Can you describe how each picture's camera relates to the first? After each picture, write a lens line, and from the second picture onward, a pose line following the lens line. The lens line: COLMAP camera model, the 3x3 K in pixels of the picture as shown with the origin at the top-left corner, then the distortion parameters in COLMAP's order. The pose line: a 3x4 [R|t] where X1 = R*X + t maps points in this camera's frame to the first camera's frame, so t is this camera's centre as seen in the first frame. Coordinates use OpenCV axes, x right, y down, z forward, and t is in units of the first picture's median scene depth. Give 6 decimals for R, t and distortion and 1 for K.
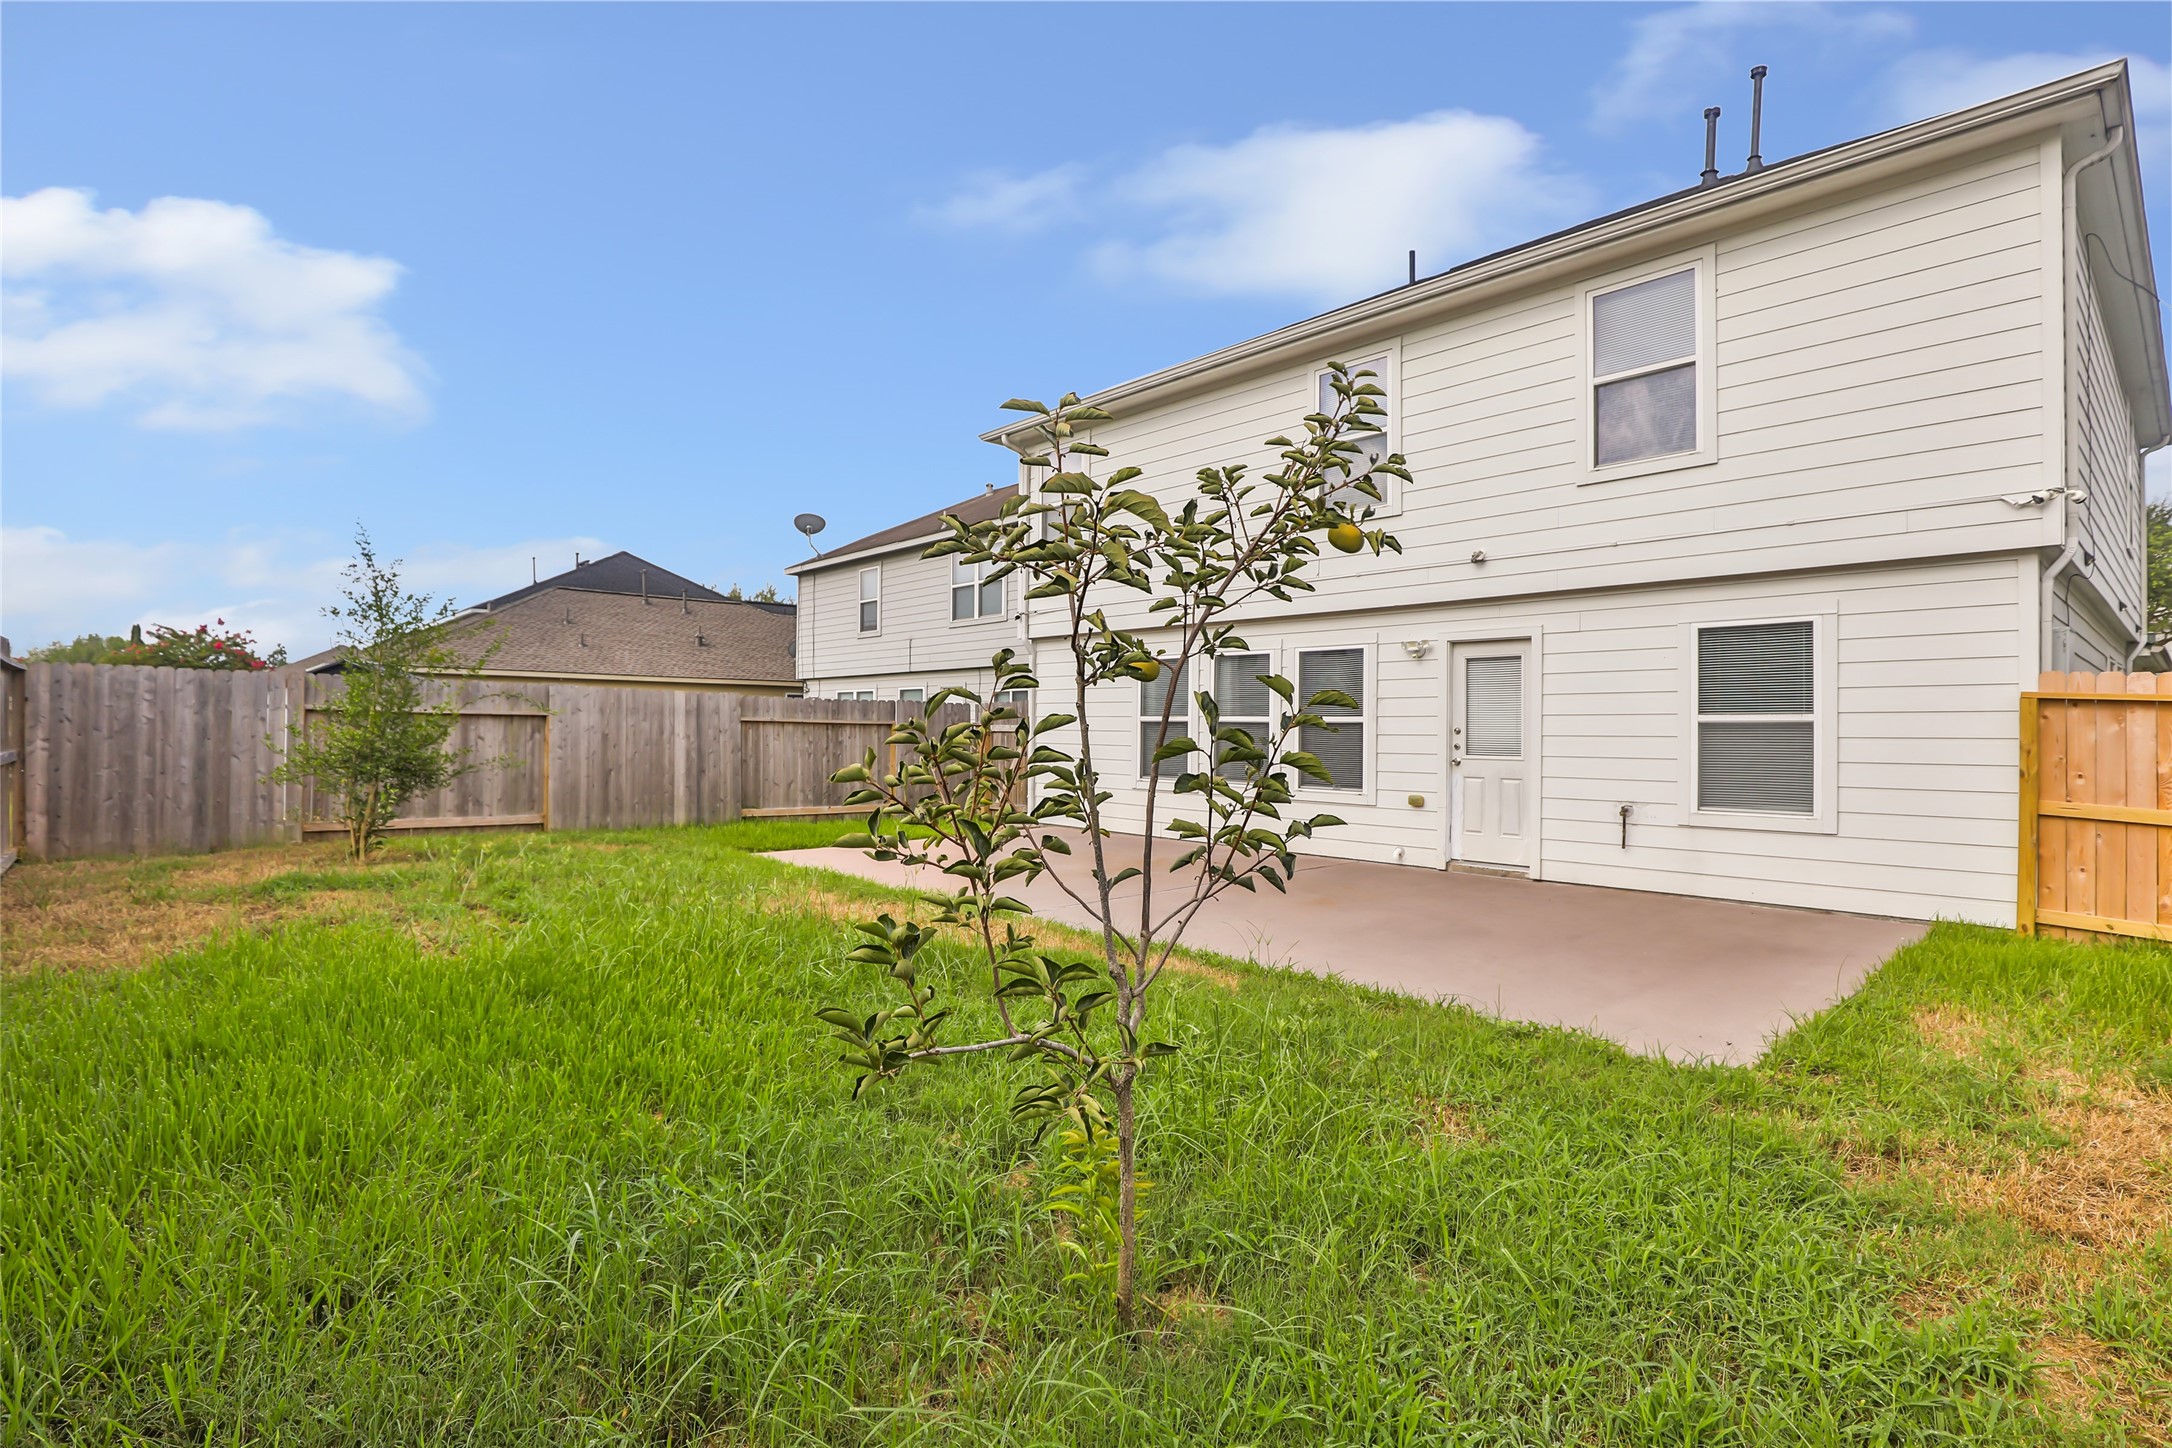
lens RADIAL K [[1059.0, 0, 1089.0], [0, 1059.0, 726.7], [0, 0, 1]] dist [-0.025879, 0.000806]
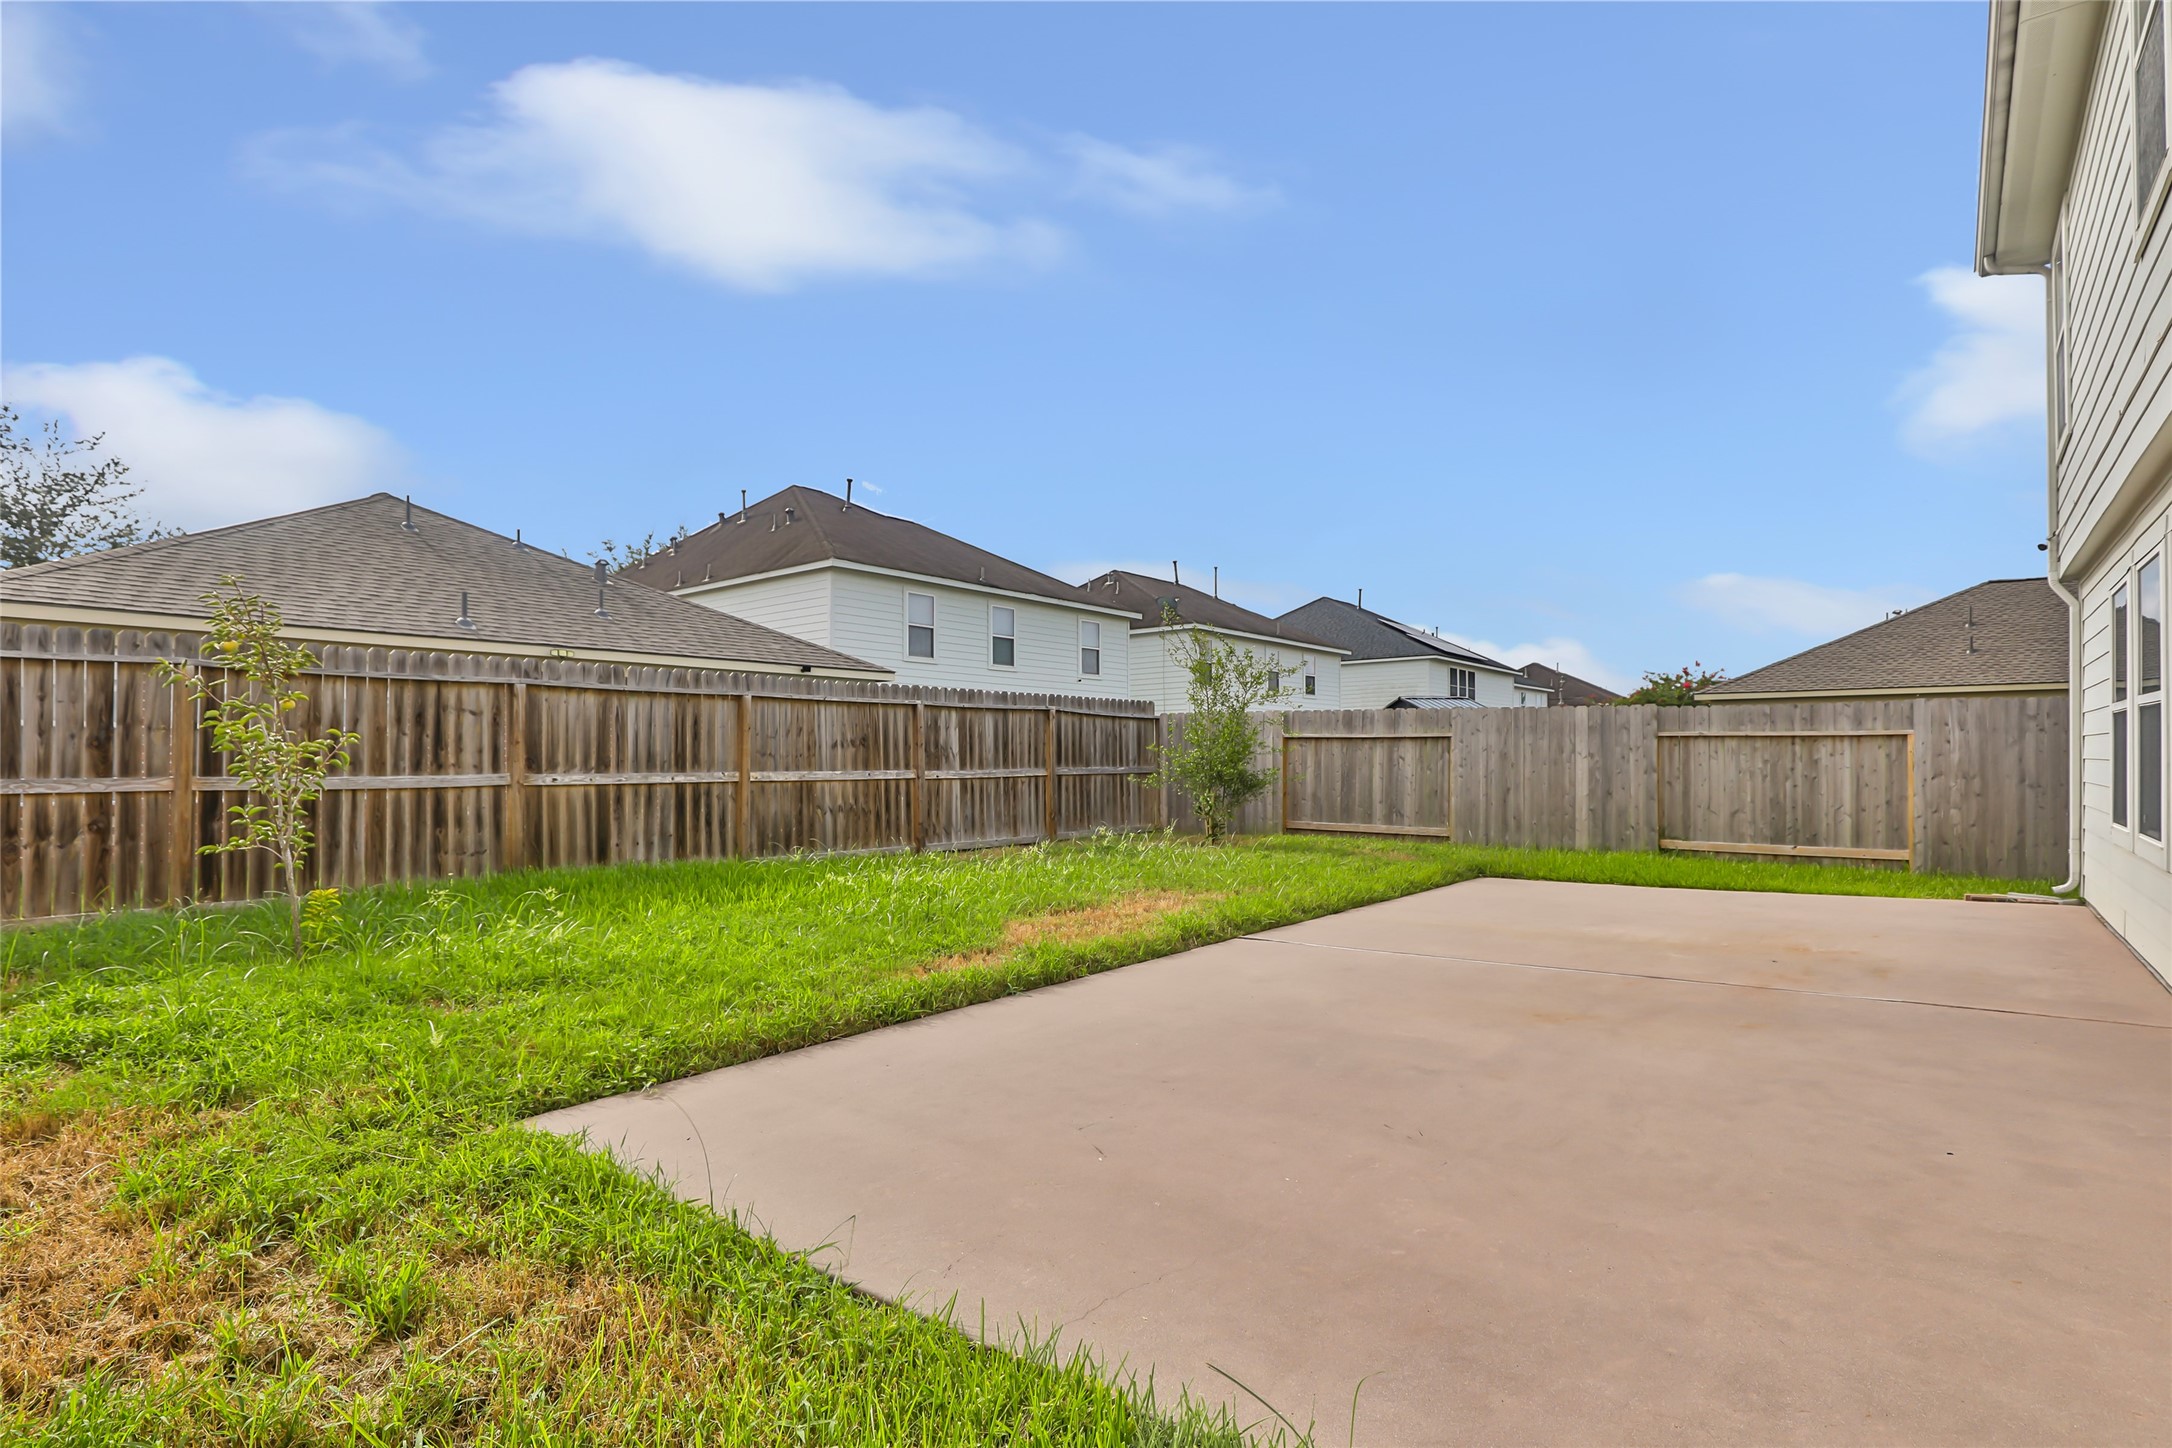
lens RADIAL K [[1059.0, 0, 1089.1], [0, 1059.0, 742.6], [0, 0, 1]] dist [-0.025879, 0.000806]
pose [[0.153454, -0.027178, -0.987782, 0.458083], [0.008705, 0.999620, -0.026151, 0.018502], [0.988118, -0.004586, 0.153632, 0.425783]]
